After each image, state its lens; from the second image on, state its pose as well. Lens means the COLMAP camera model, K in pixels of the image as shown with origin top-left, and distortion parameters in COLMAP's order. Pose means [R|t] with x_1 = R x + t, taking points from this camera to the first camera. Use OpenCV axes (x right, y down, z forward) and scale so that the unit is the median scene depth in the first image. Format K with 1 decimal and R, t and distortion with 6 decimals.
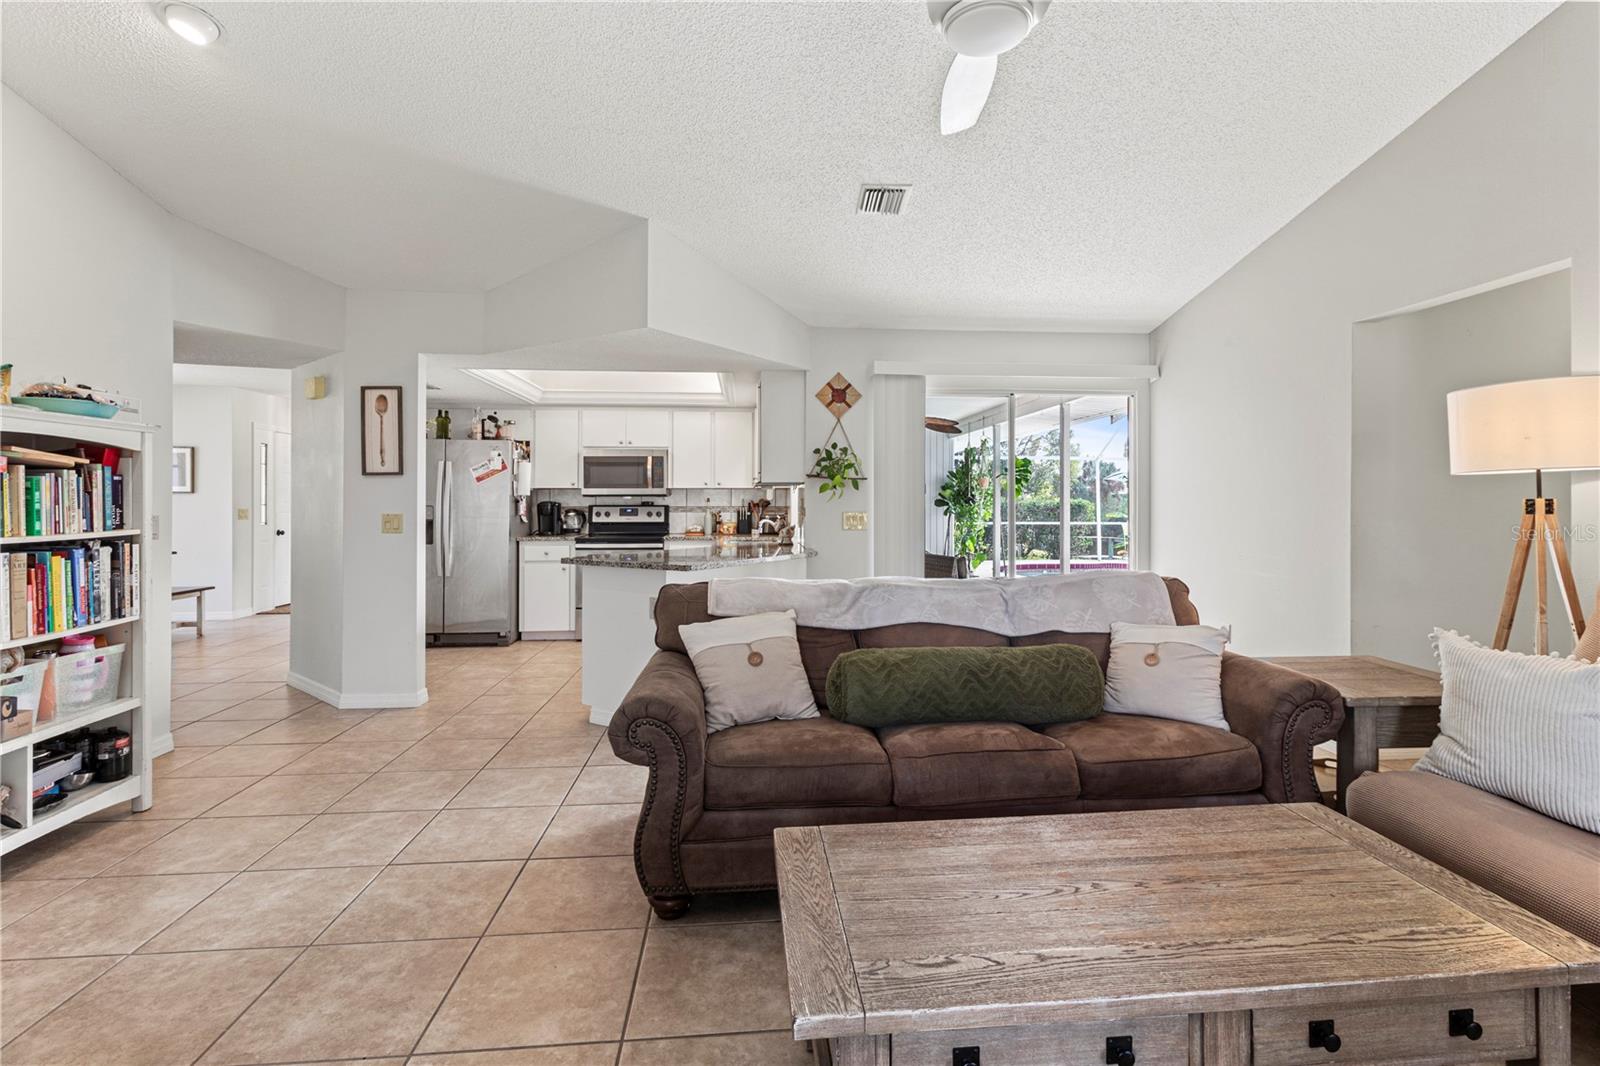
lens RADIAL K [[751.7, 0, 803.7], [0, 751.7, 500.1], [0, 0, 1]] dist [-0.001162, -0.000129]
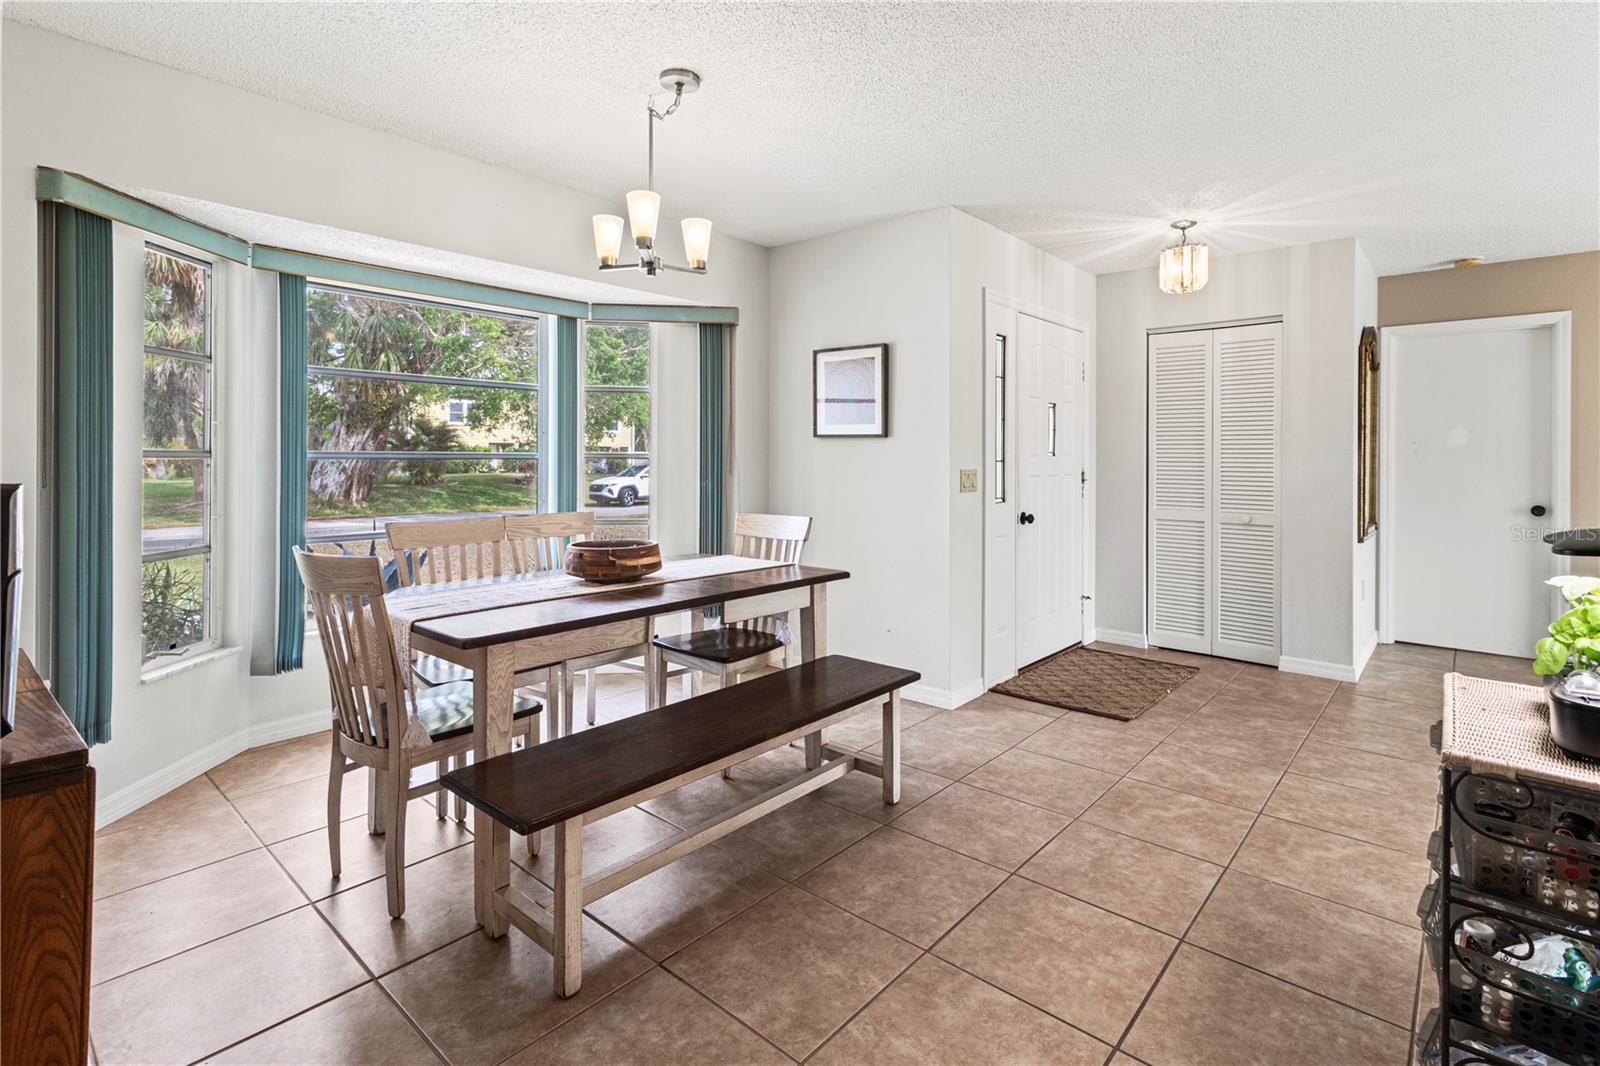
lens RADIAL K [[761.0, 0, 821.7], [0, 761.0, 446.9], [0, 0, 1]] dist [-0.001199, 0.000065]
pose [[0.702986, -0.003169, -0.711197, -1.395529], [-0.003430, 0.999963, -0.007846, 0.005032], [0.711195, 0.007955, 0.702949, 1.775715]]
